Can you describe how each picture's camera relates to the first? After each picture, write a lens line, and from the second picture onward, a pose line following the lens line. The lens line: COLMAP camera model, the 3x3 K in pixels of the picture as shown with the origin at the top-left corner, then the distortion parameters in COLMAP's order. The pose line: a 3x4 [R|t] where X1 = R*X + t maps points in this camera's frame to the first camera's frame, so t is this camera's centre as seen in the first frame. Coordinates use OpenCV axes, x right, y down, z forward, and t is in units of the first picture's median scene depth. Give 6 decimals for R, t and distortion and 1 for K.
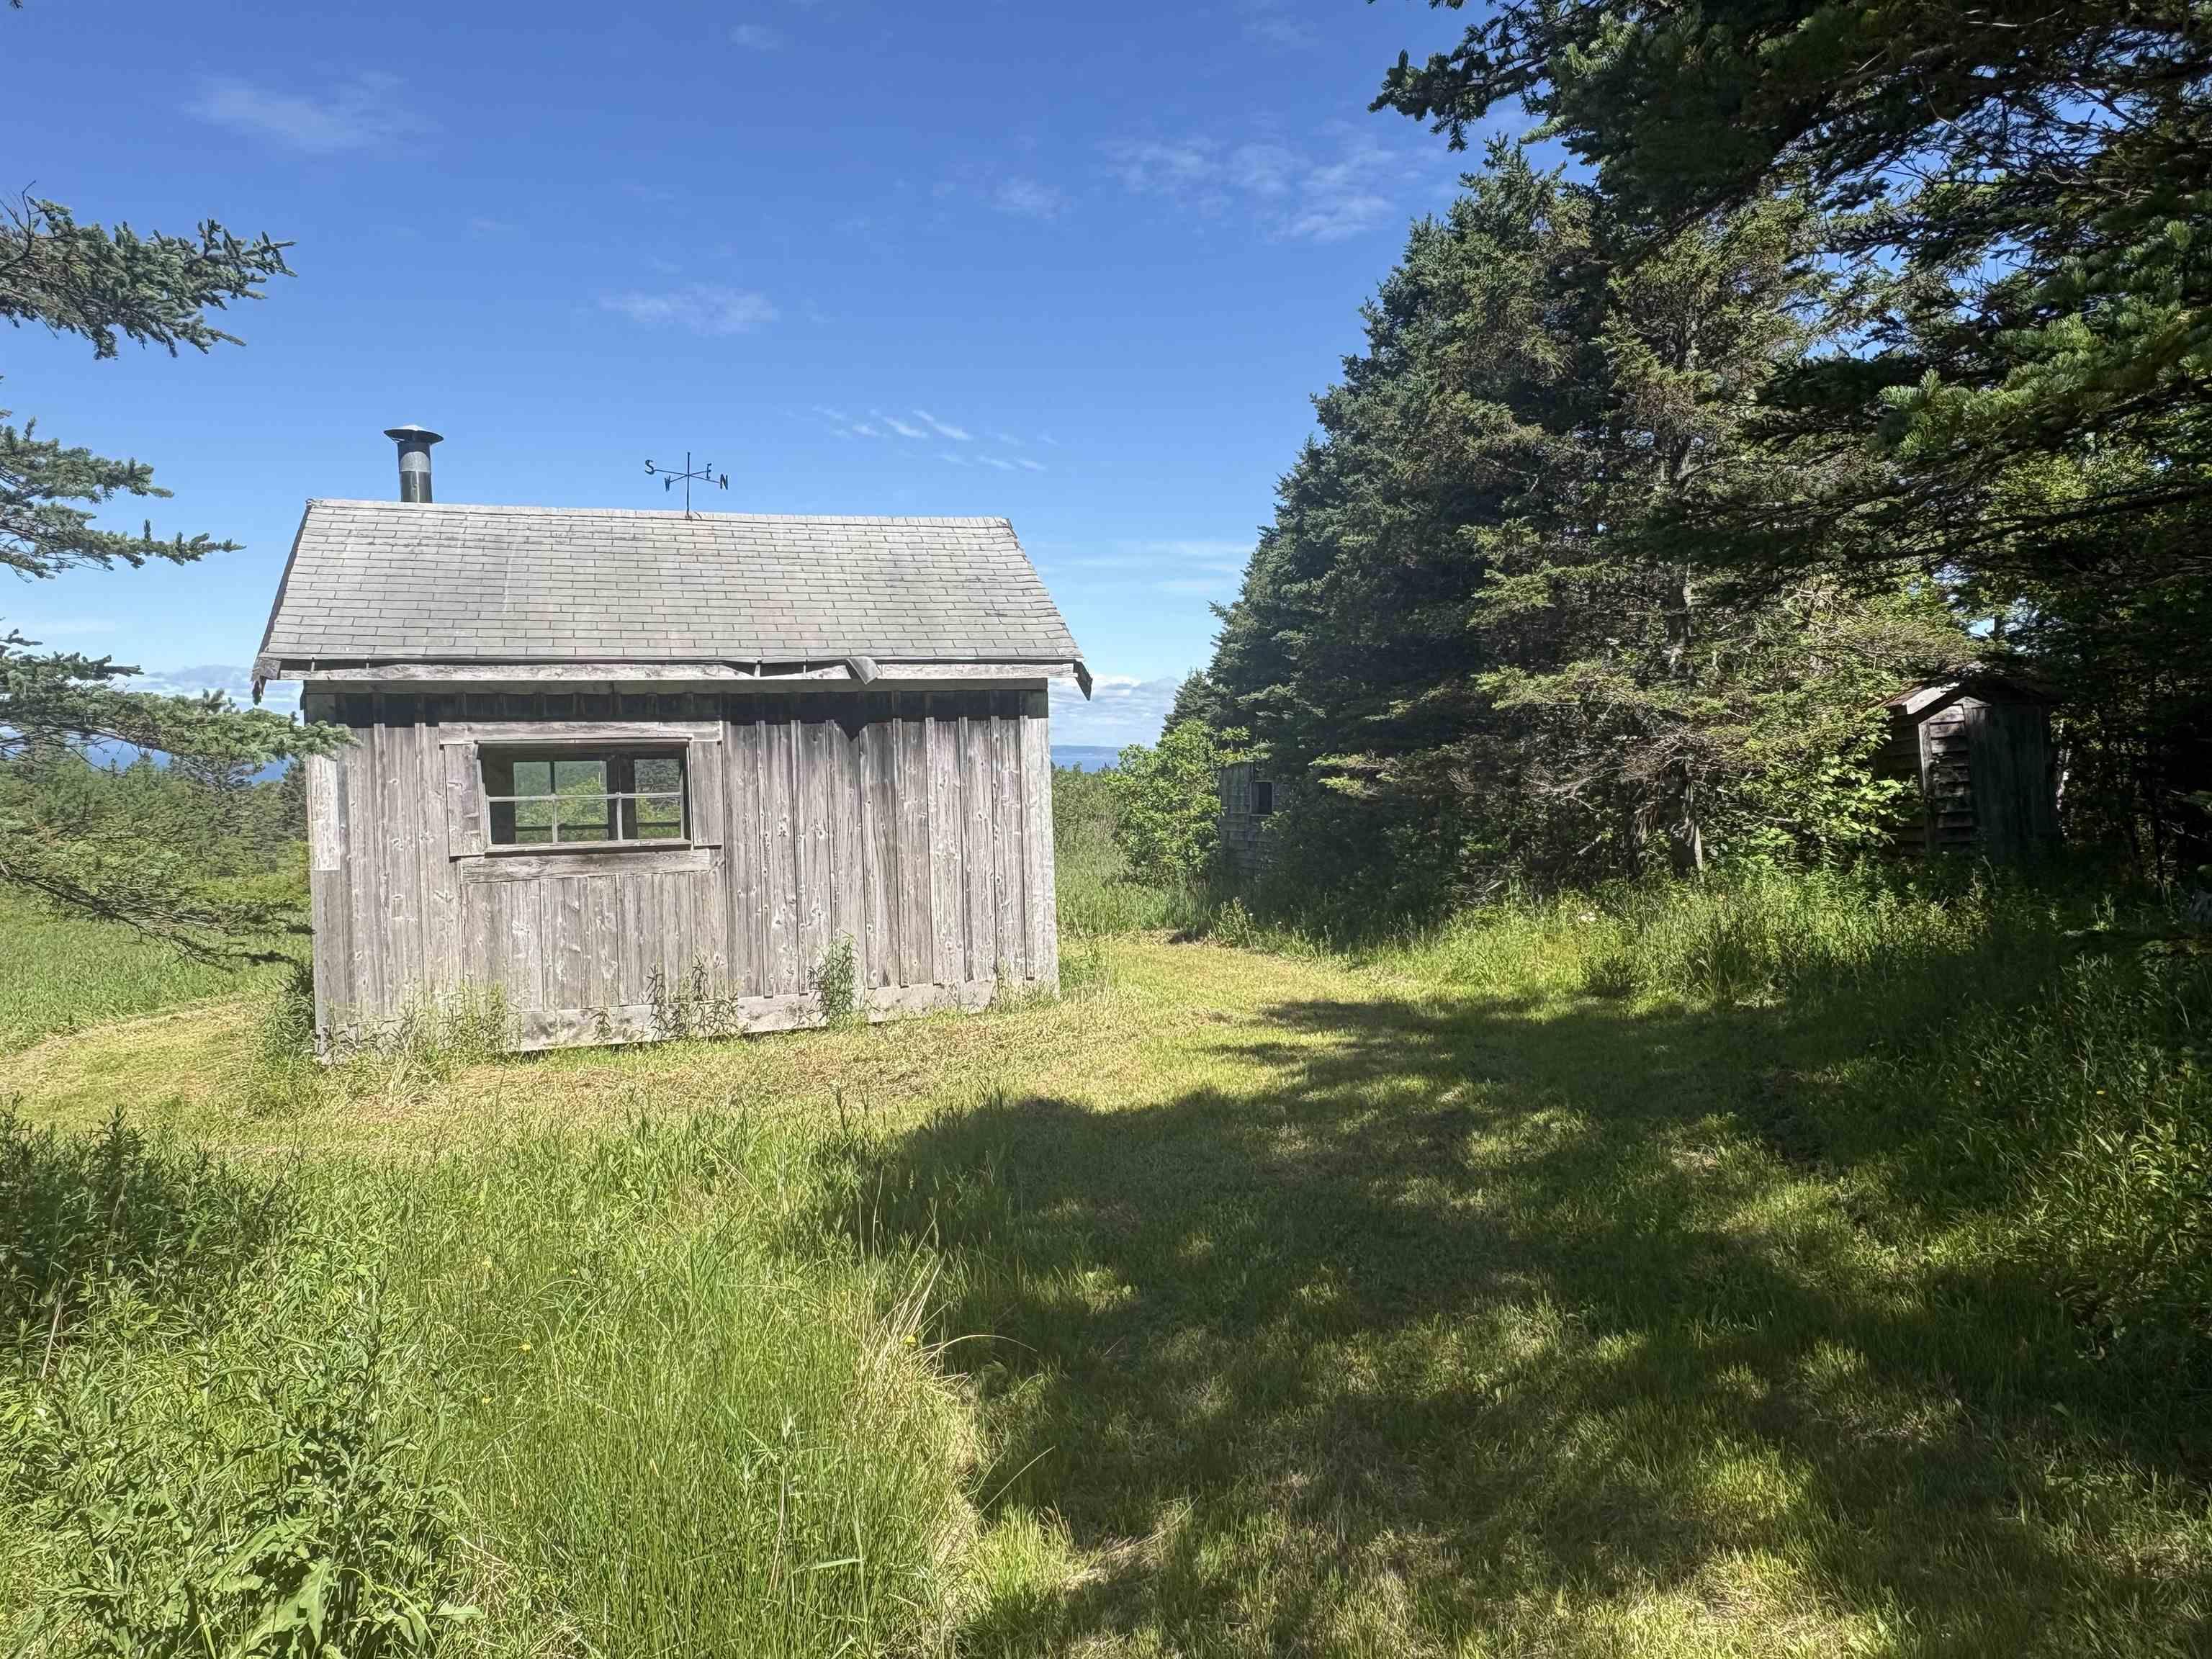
lens RADIAL K [[1478.3, 0, 1105.9], [0, 1478.3, 864.8], [0, 0, 1]] dist [0.000012, -0.091128]
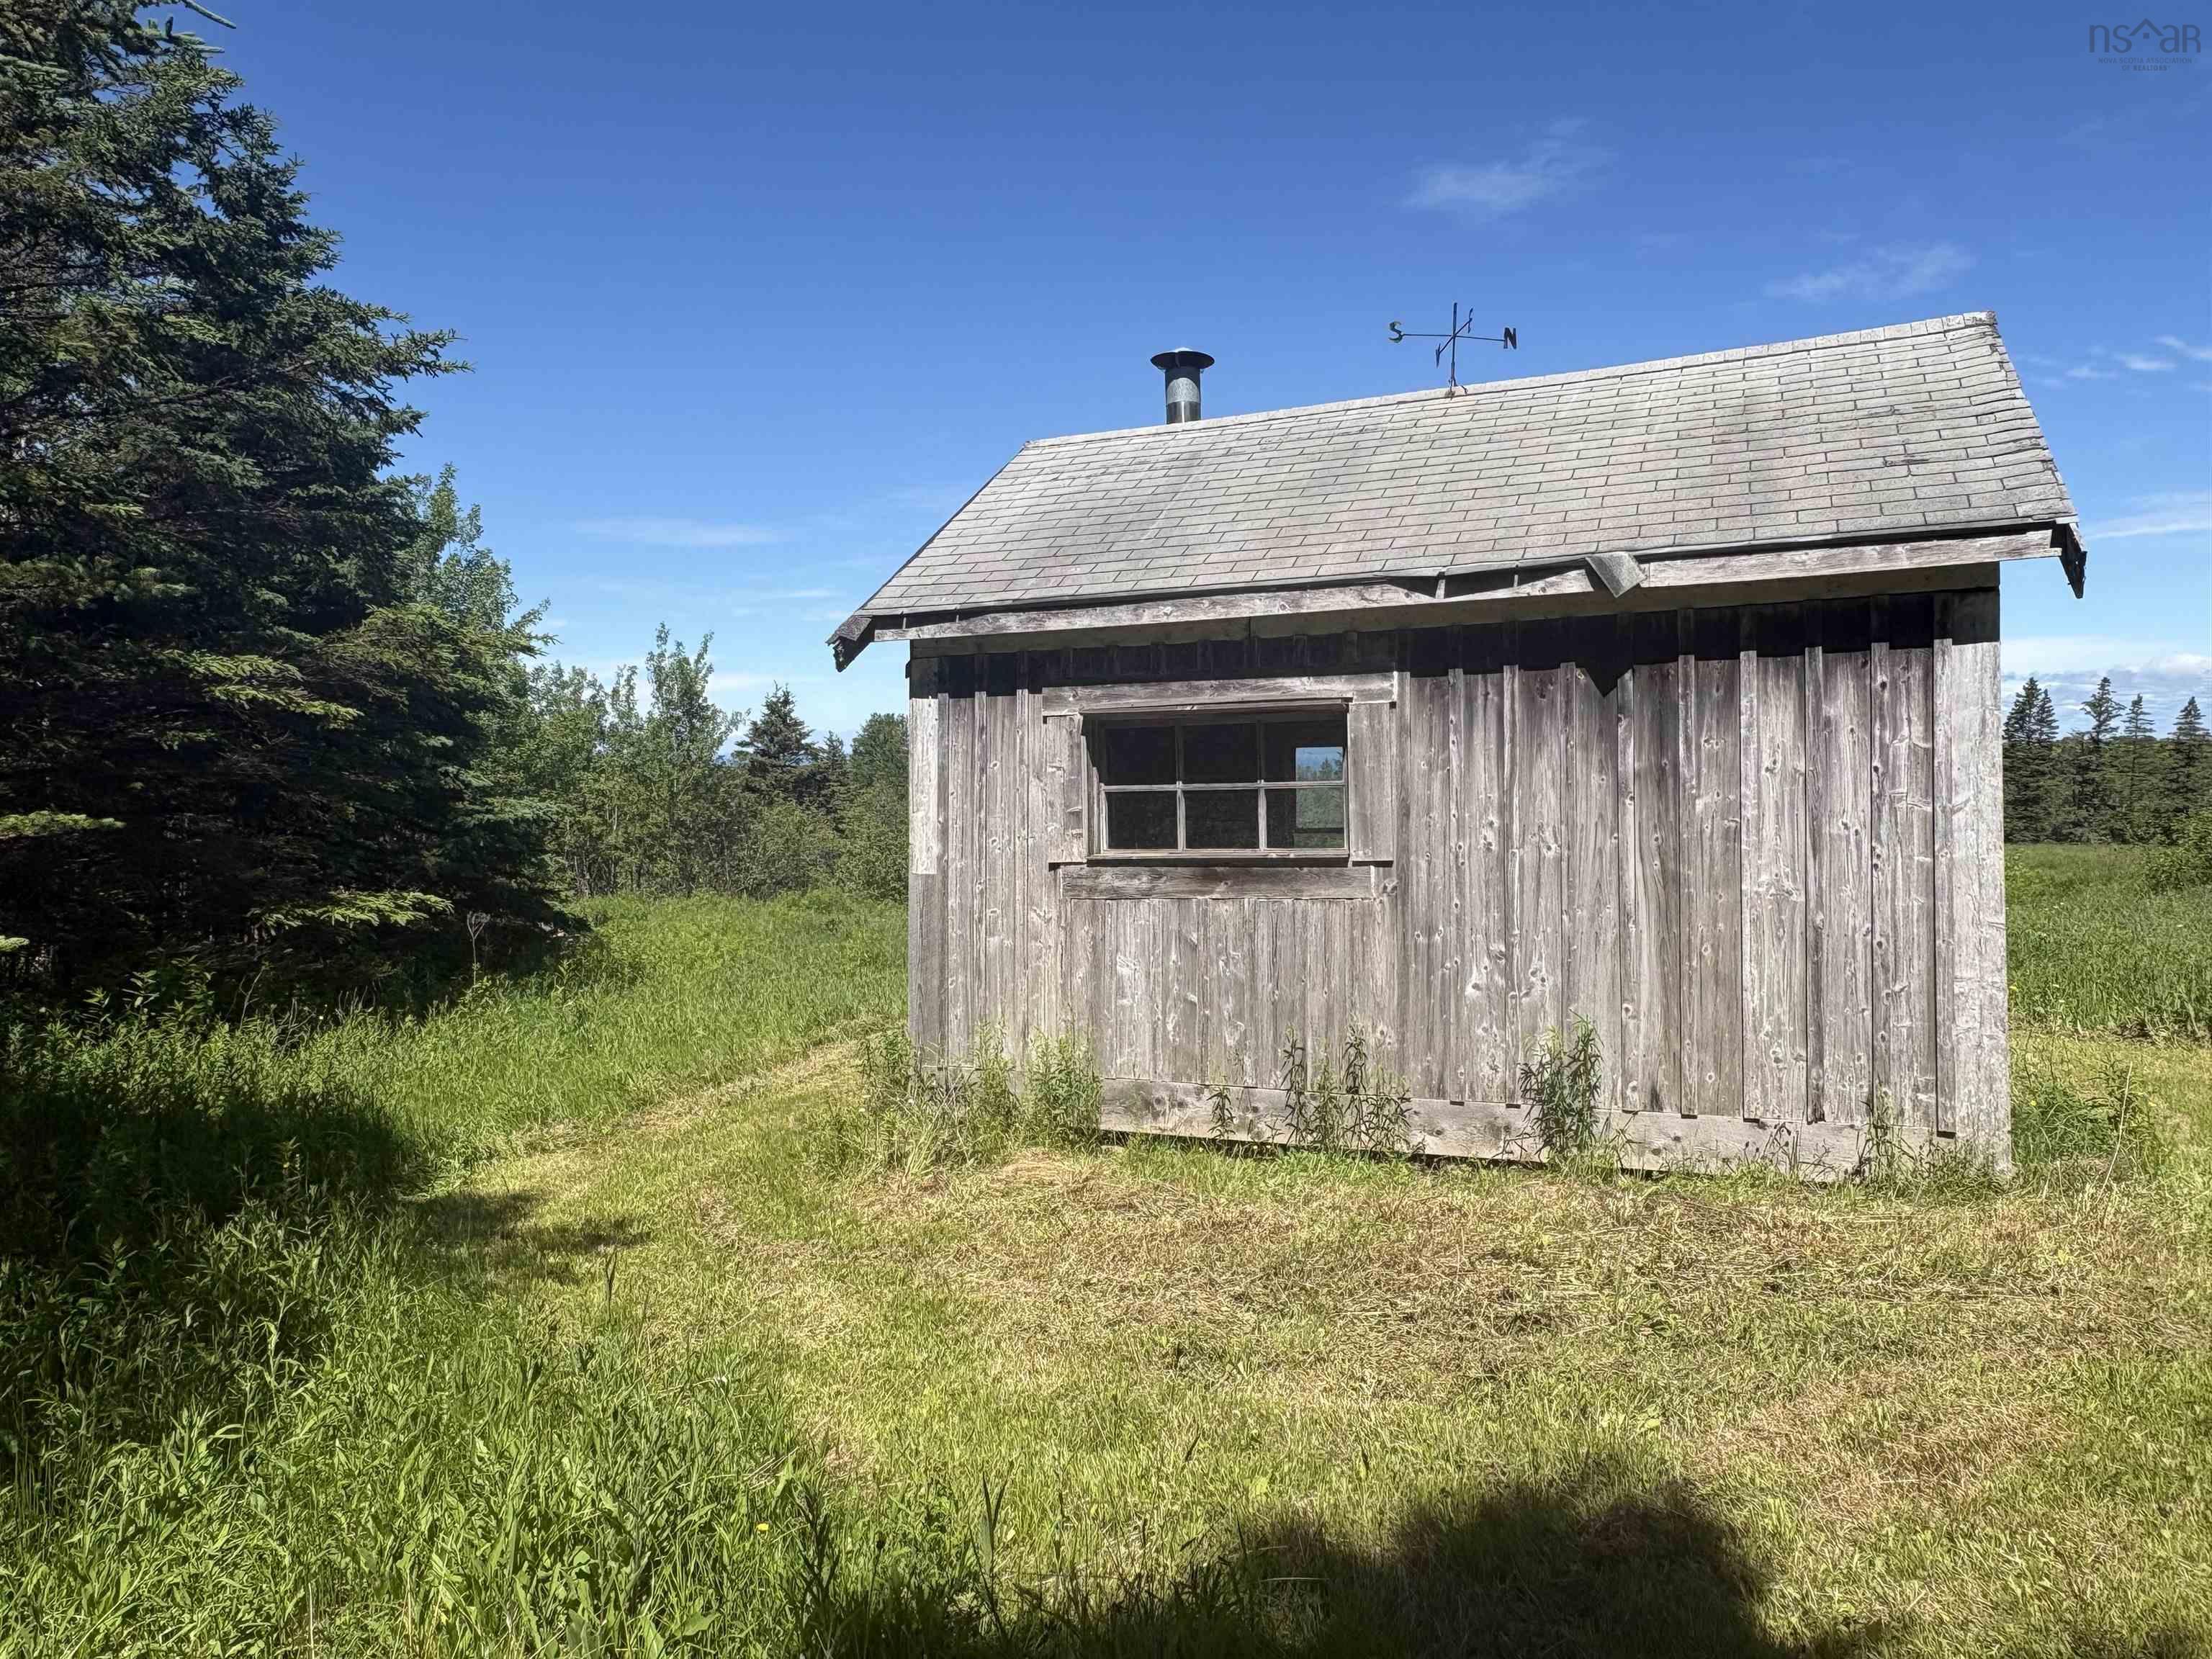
lens RADIAL K [[1484.6, 0, 1106.0], [0, 1484.6, 829.5], [0, 0, 1]] dist [-0.000712, 0.000646]
pose [[0.734809, 0.021372, -0.677937, 0.091202], [-0.043313, 0.998942, -0.015455, -0.011504], [0.676890, 0.040720, 0.734957, 0.425843]]
